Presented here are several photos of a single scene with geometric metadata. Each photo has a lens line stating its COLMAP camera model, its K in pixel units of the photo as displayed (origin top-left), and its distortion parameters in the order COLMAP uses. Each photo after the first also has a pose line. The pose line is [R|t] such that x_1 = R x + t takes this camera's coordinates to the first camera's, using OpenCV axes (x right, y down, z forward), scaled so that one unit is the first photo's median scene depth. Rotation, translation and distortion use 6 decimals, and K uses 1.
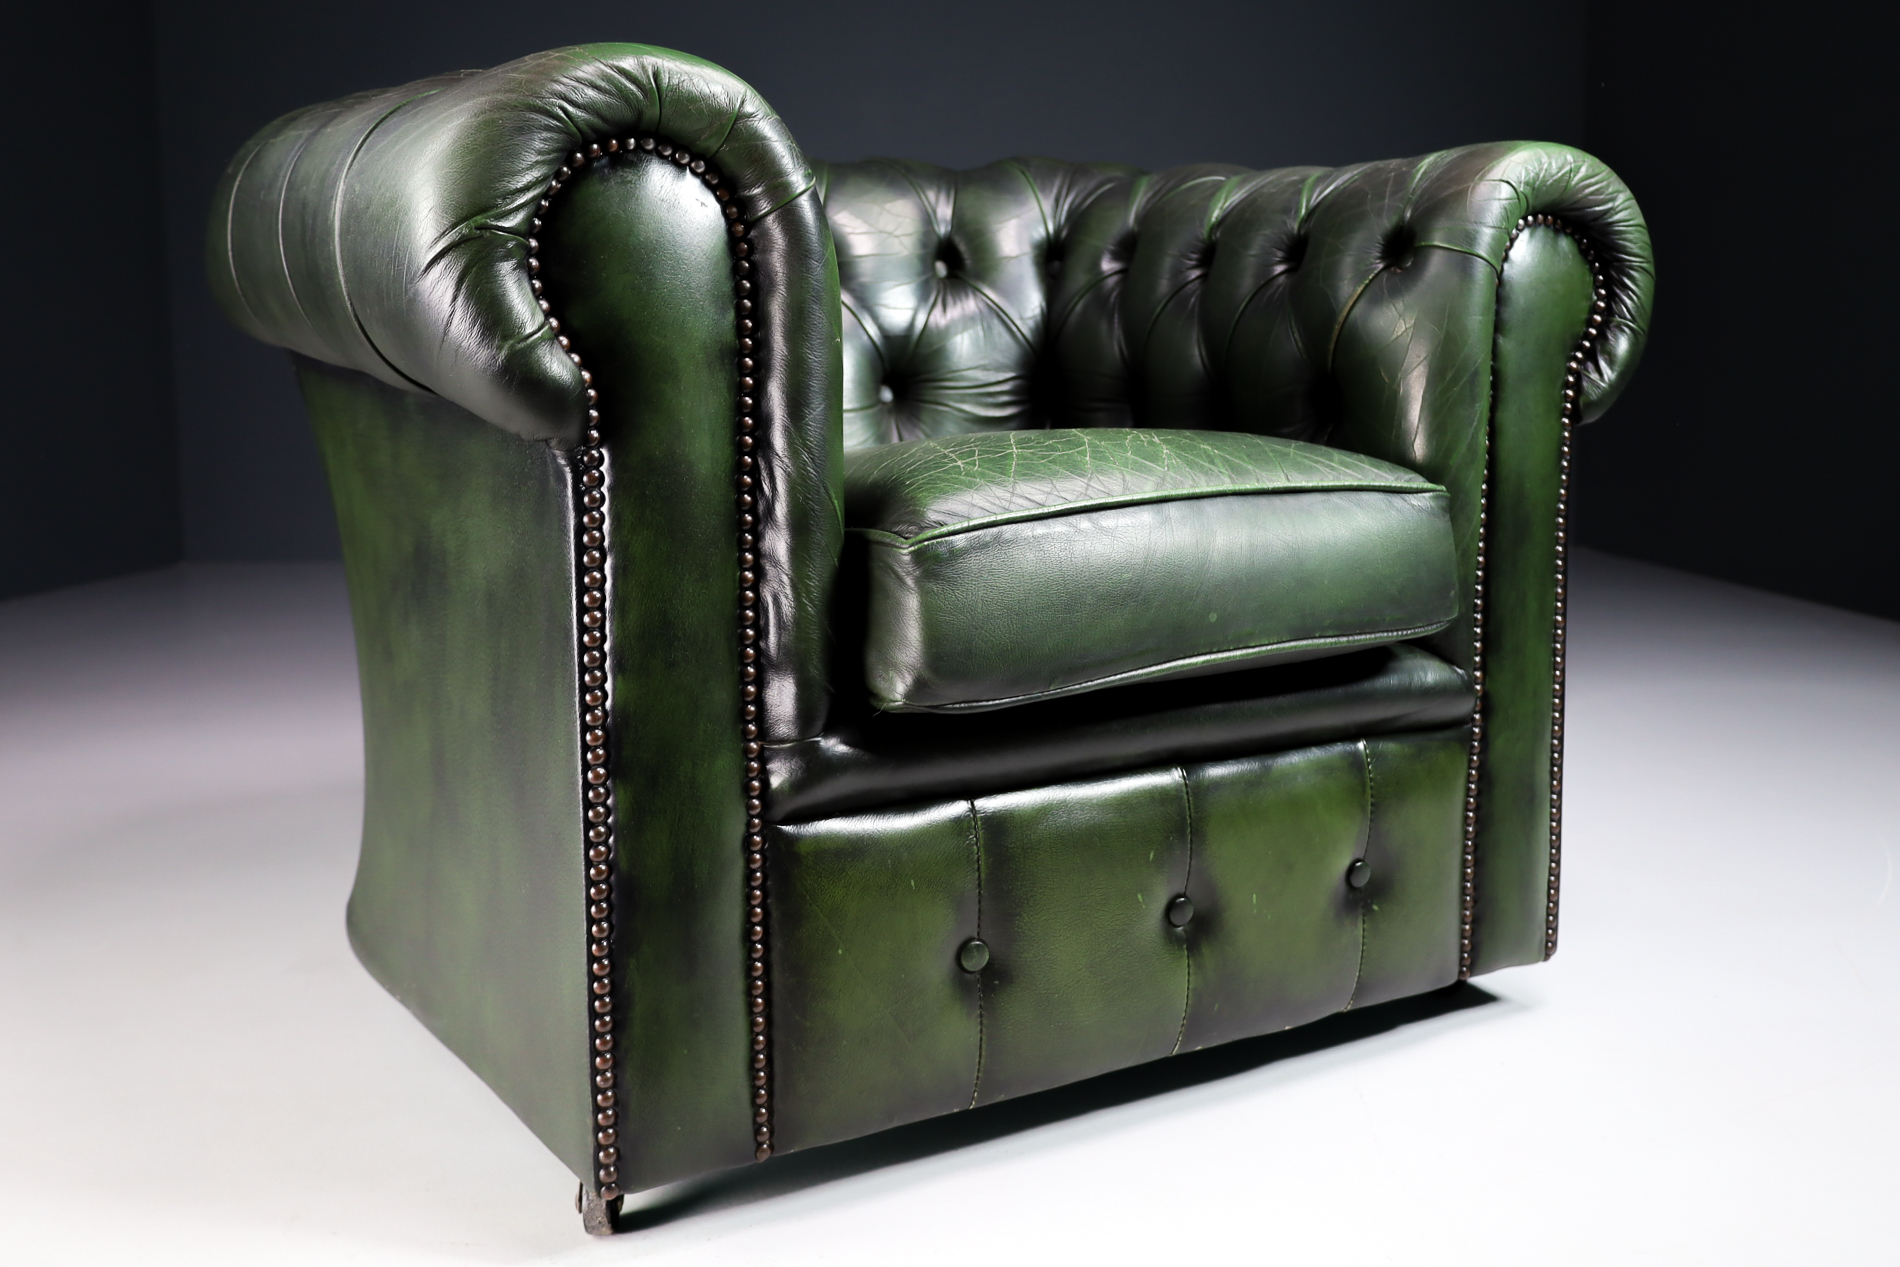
lens RADIAL K [[1685.8, 0, 948.8], [0, 1685.8, 606.3], [0, 0, 1]] dist [0.043798, 0.008827]
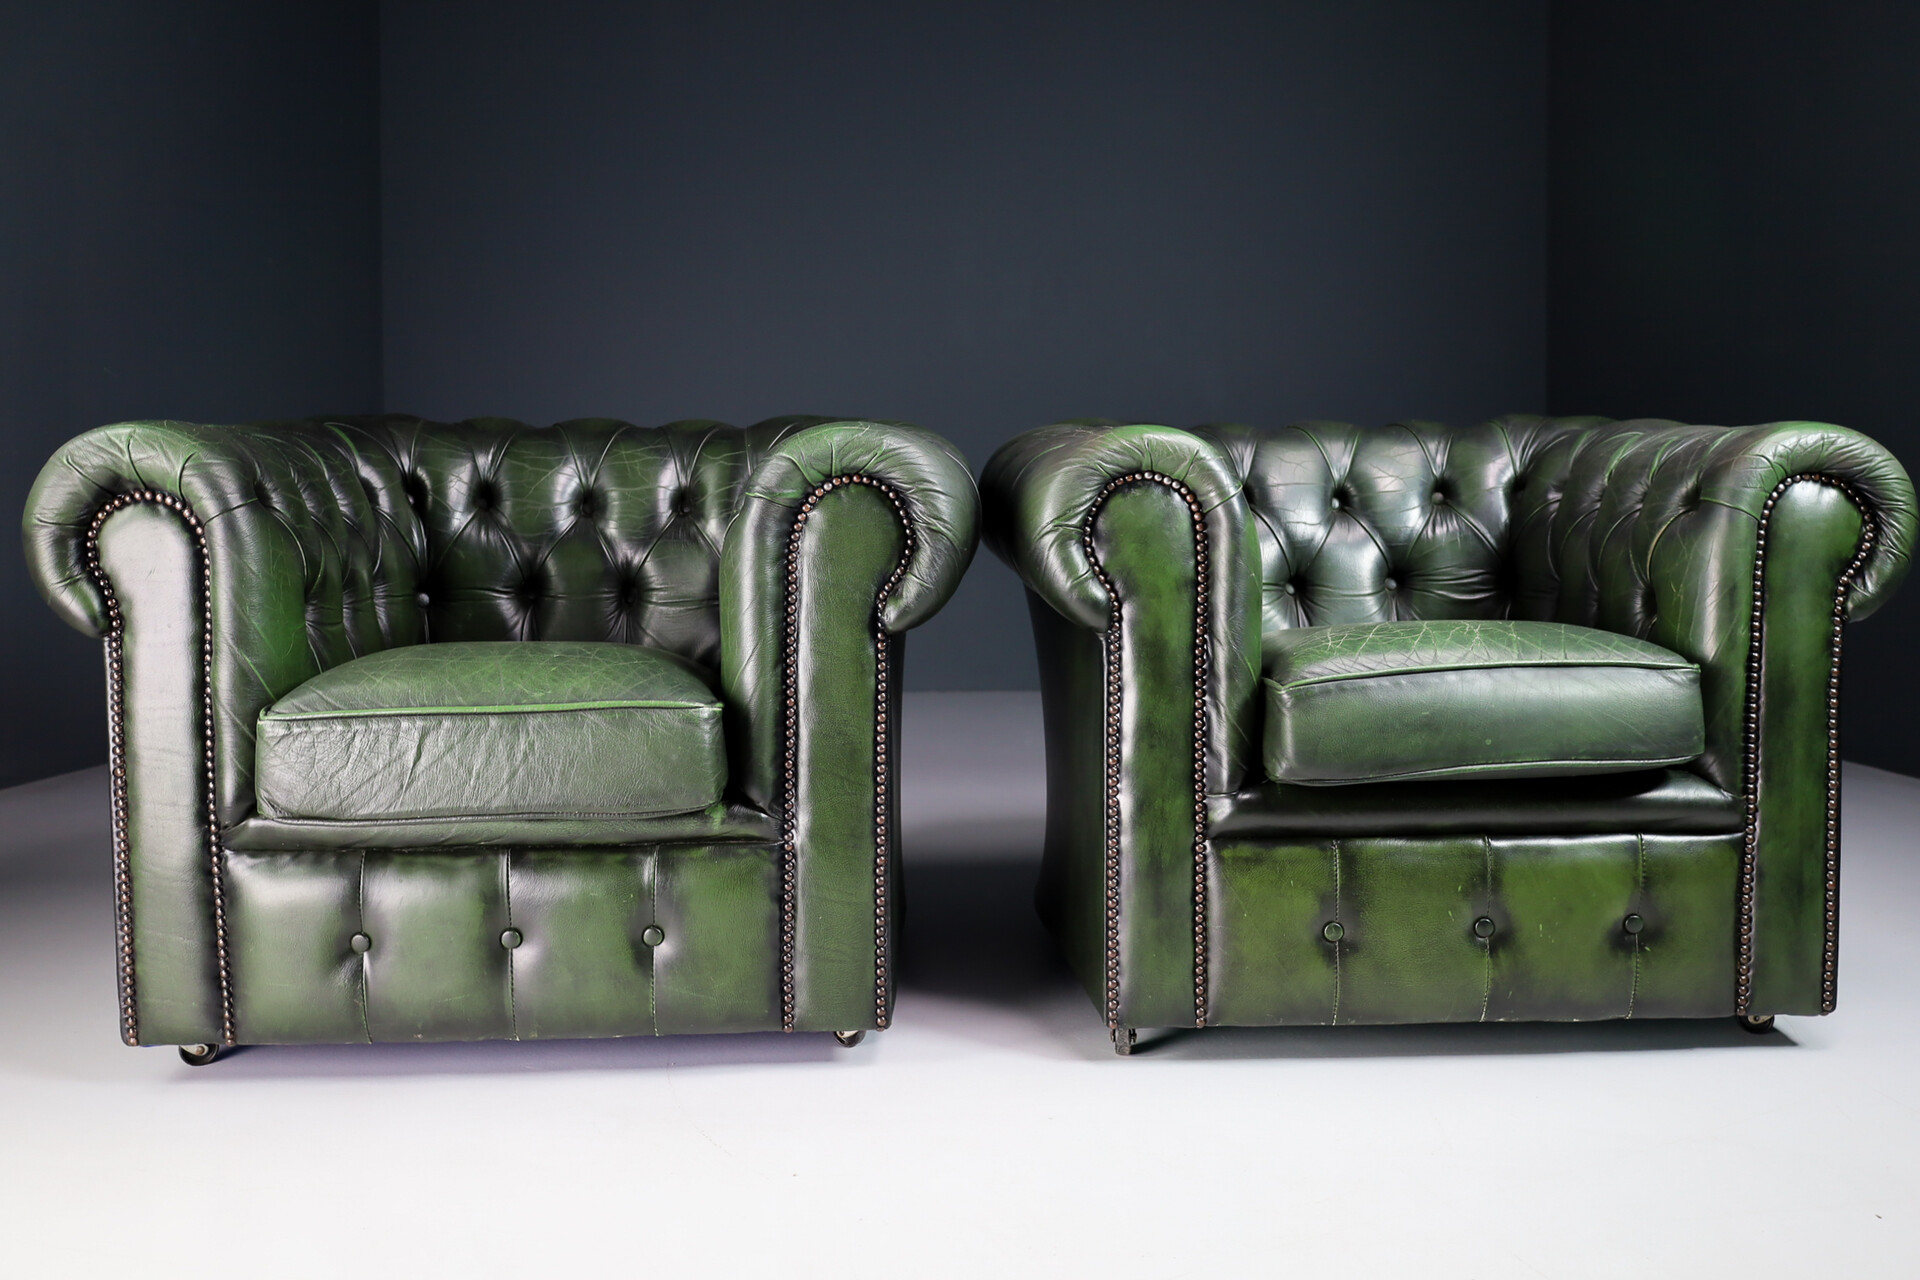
lens RADIAL K [[1703.5, 0, 958.8], [0, 1703.5, 612.5], [0, 0, 1]] dist [0.043798, 0.008827]
pose [[0.868177, 0.023679, -0.495689, 0.475596], [-0.053728, 0.997475, -0.046452, -0.012061], [0.493338, 0.066961, 0.867257, -0.619408]]
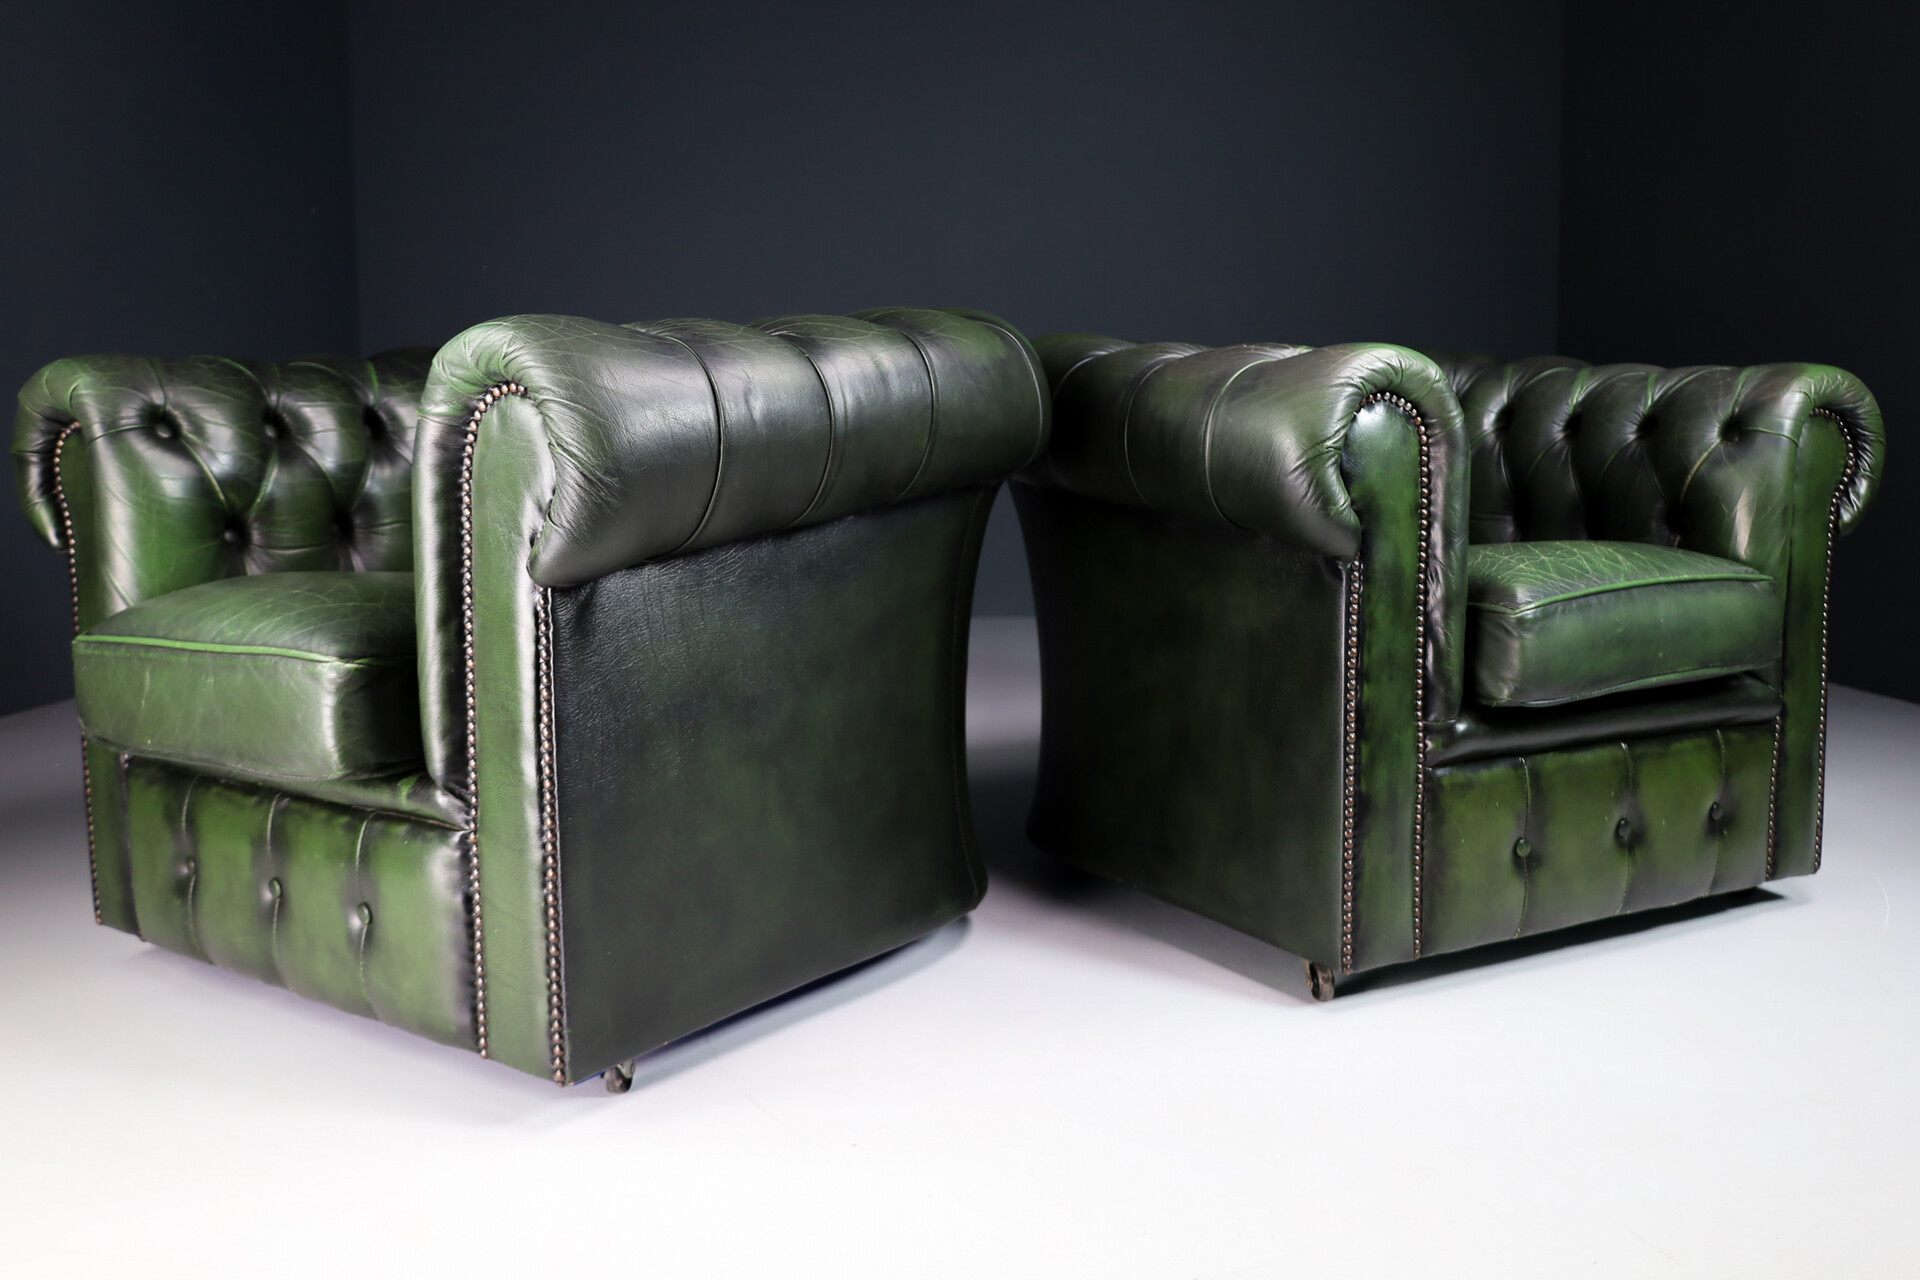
lens RADIAL K [[1703.5, 0, 958.8], [0, 1703.5, 612.5], [0, 0, 1]] dist [0.043798, 0.008827]
pose [[0.999925, 0.007190, 0.009934, -0.515796], [-0.006981, 0.999757, -0.020910, 0.004626], [-0.010082, 0.020839, 0.999732, -0.672637]]
